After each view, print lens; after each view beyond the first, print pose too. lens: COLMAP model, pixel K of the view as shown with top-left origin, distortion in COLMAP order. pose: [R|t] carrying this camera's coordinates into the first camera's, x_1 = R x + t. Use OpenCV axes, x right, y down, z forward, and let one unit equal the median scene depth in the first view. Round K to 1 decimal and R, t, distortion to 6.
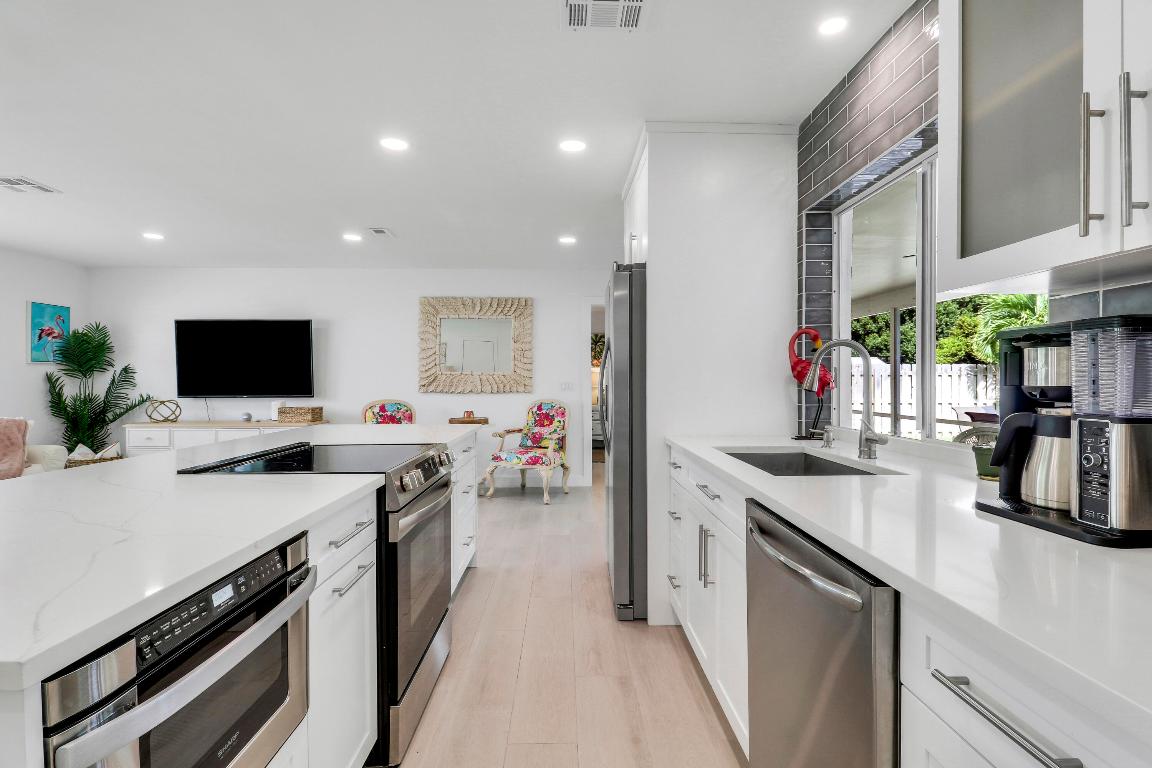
lens RADIAL K [[540.7, 0, 576.5], [0, 540.7, 380.4], [0, 0, 1]] dist [0.005578, -0.014050]
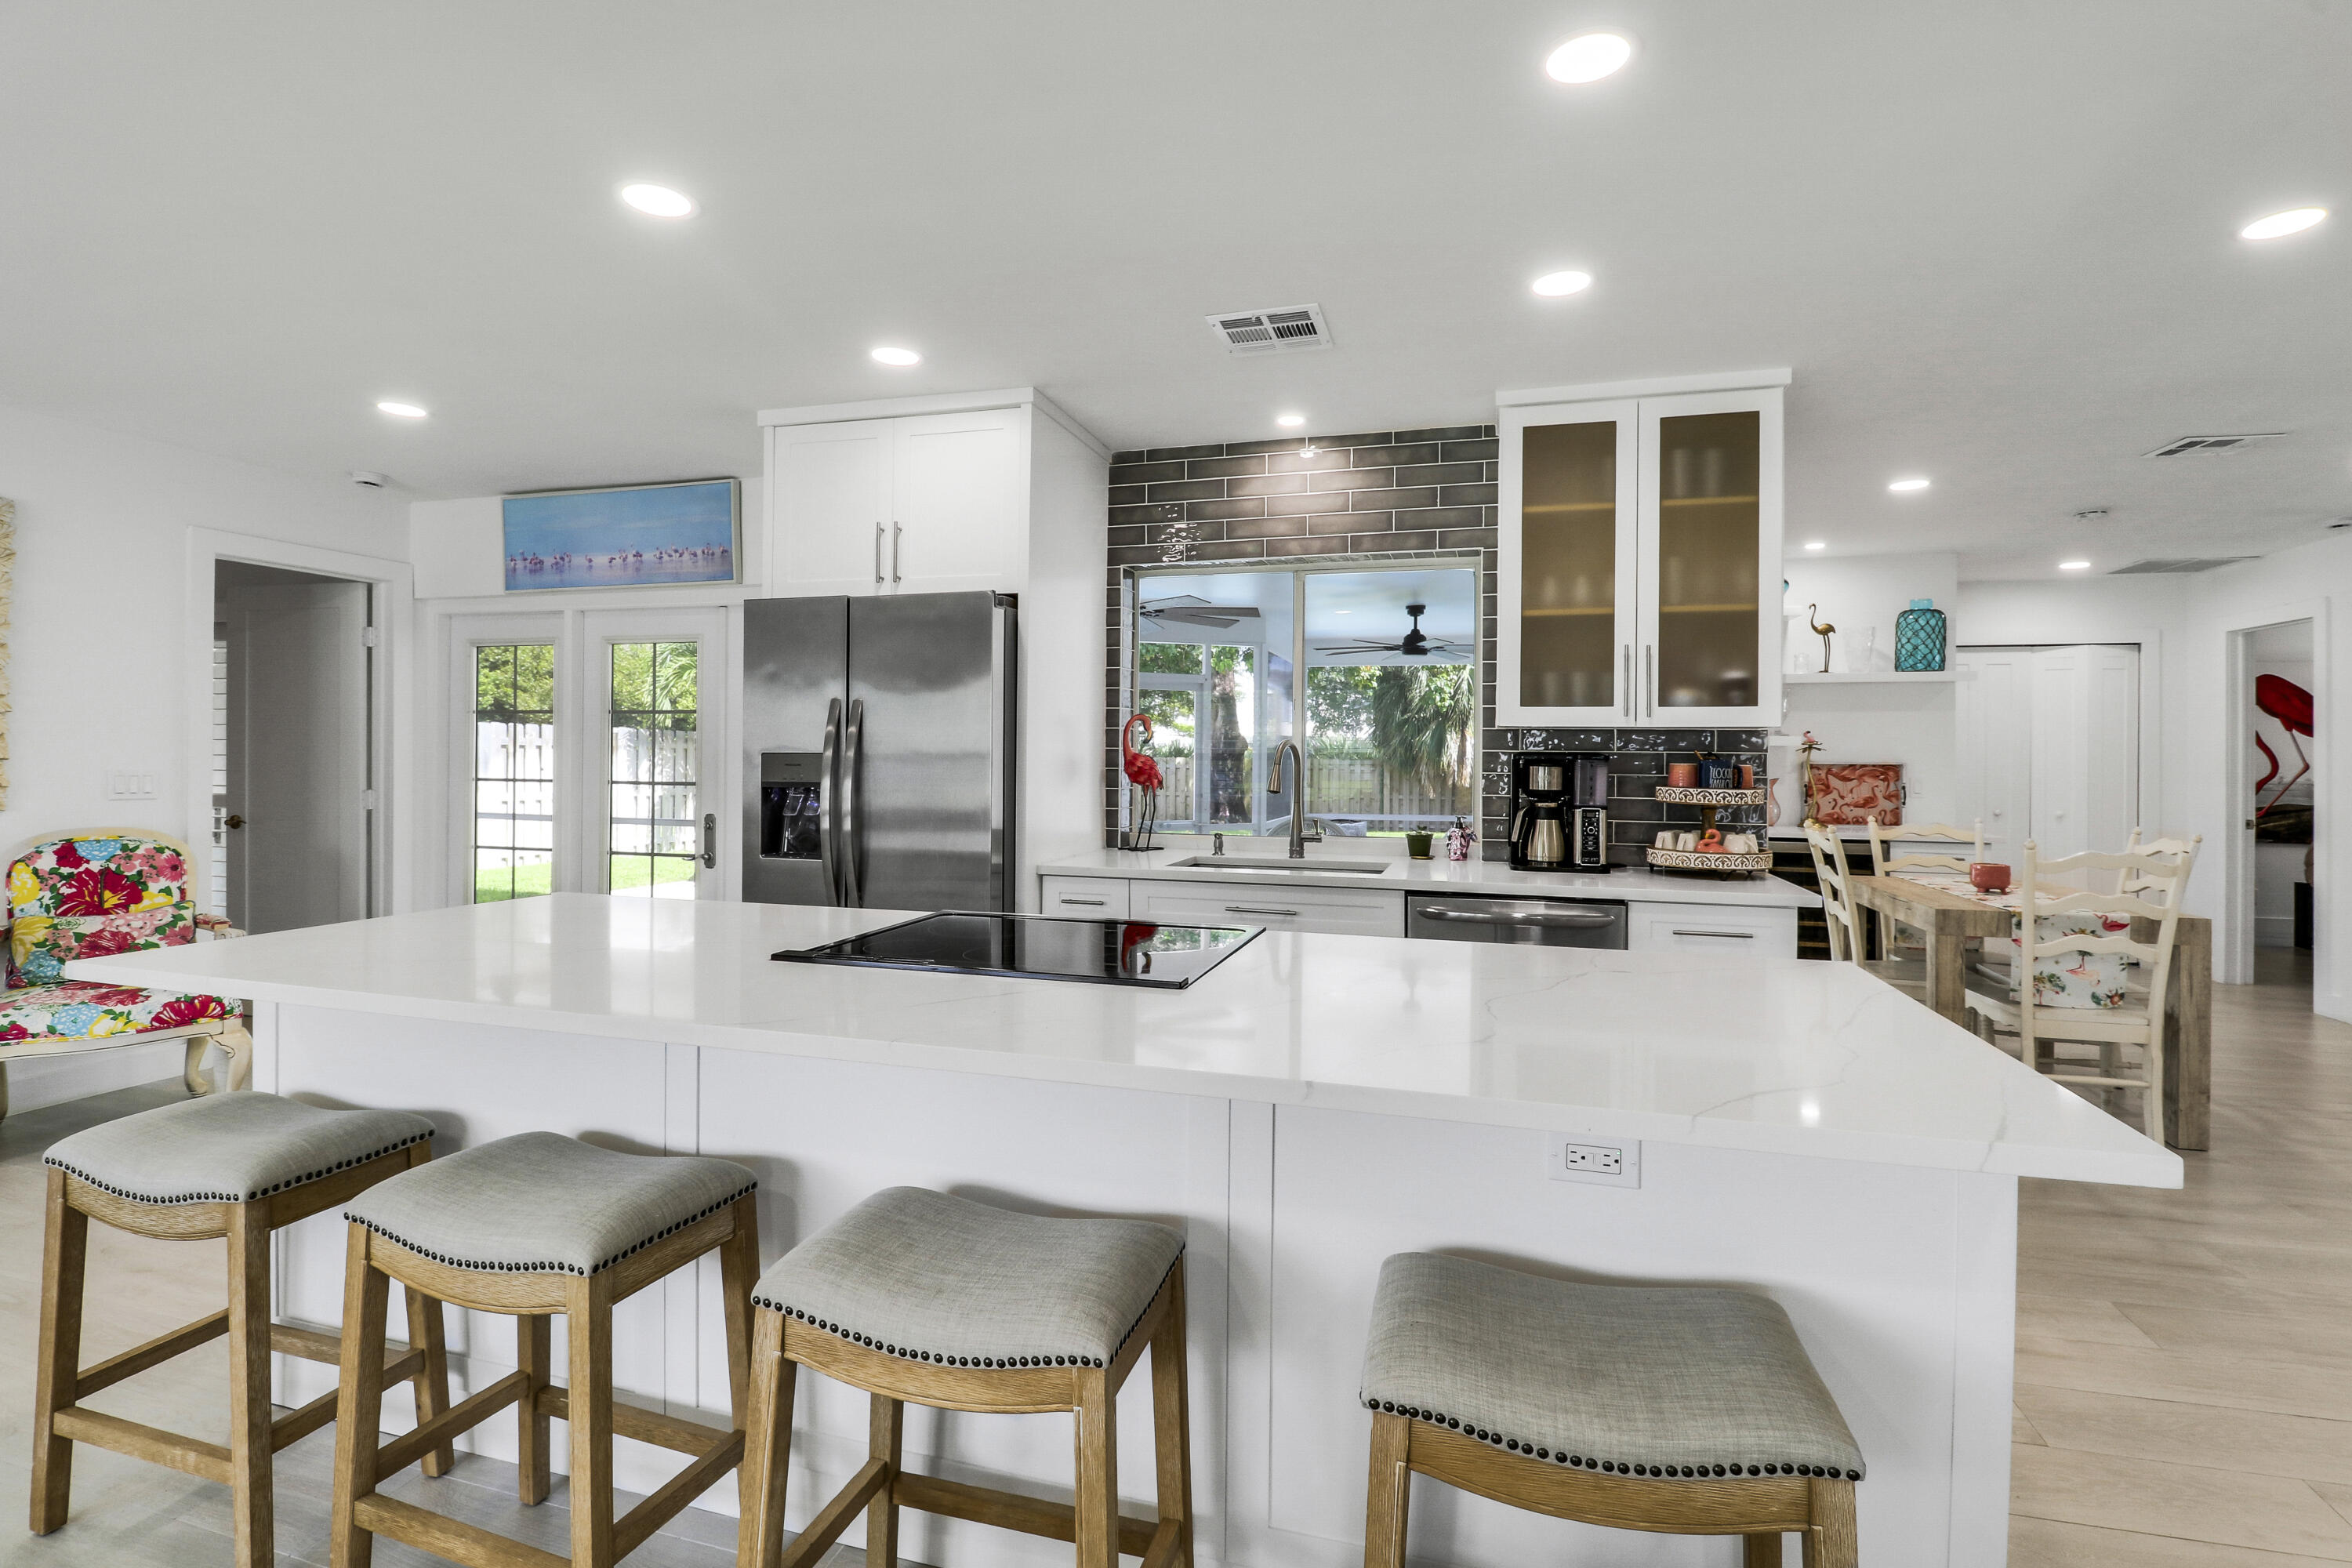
lens RADIAL K [[1103.9, 0, 1184.8], [0, 1103.9, 750.6], [0, 0, 1]] dist [0.005578, -0.014050]
pose [[0.304422, 0.006523, 0.952515, -0.520026], [-0.009655, 0.999946, -0.003762, -0.016300], [-0.952488, -0.008051, 0.304469, 0.196972]]
